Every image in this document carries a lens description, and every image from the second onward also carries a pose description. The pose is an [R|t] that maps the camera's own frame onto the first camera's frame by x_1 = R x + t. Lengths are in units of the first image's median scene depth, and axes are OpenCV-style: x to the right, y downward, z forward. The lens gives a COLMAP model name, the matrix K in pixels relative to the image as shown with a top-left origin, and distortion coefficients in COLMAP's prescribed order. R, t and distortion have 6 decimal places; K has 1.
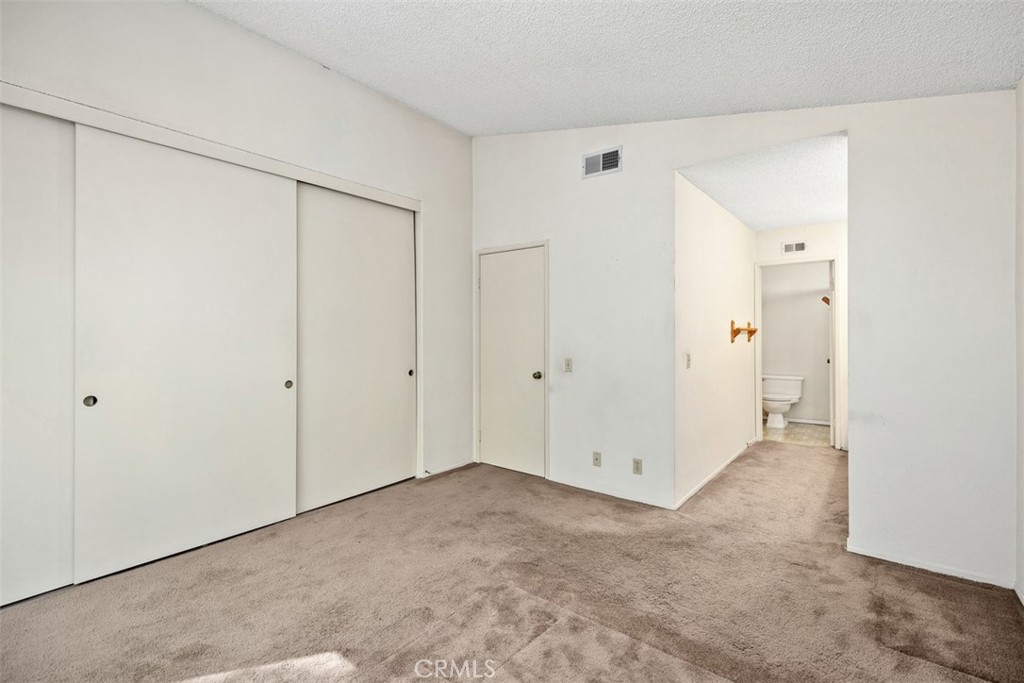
lens RADIAL K [[459.6, 0, 511.2], [0, 459.6, 336.8], [0, 0, 1]] dist [0.001221, 0.000077]
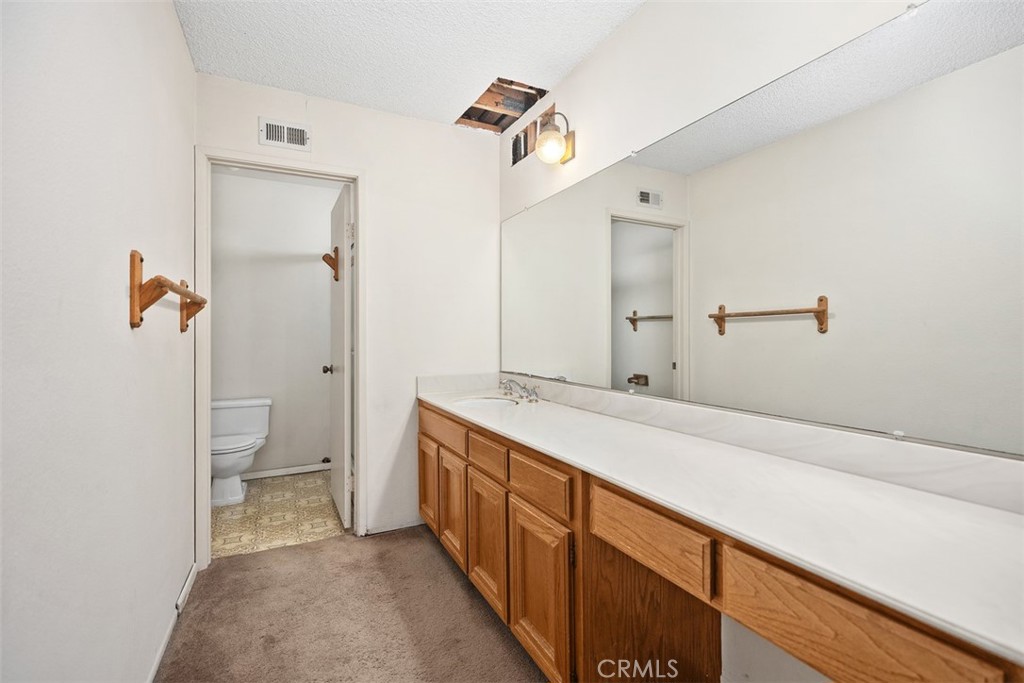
lens RADIAL K [[459.6, 0, 511.2], [0, 459.6, 336.8], [0, 0, 1]] dist [0.001221, 0.000077]
pose [[0.412625, 0.008928, 0.910857, 0.278284], [0.006364, 0.999899, -0.012684, 0.020906], [-0.910879, 0.011031, 0.412527, 0.586720]]
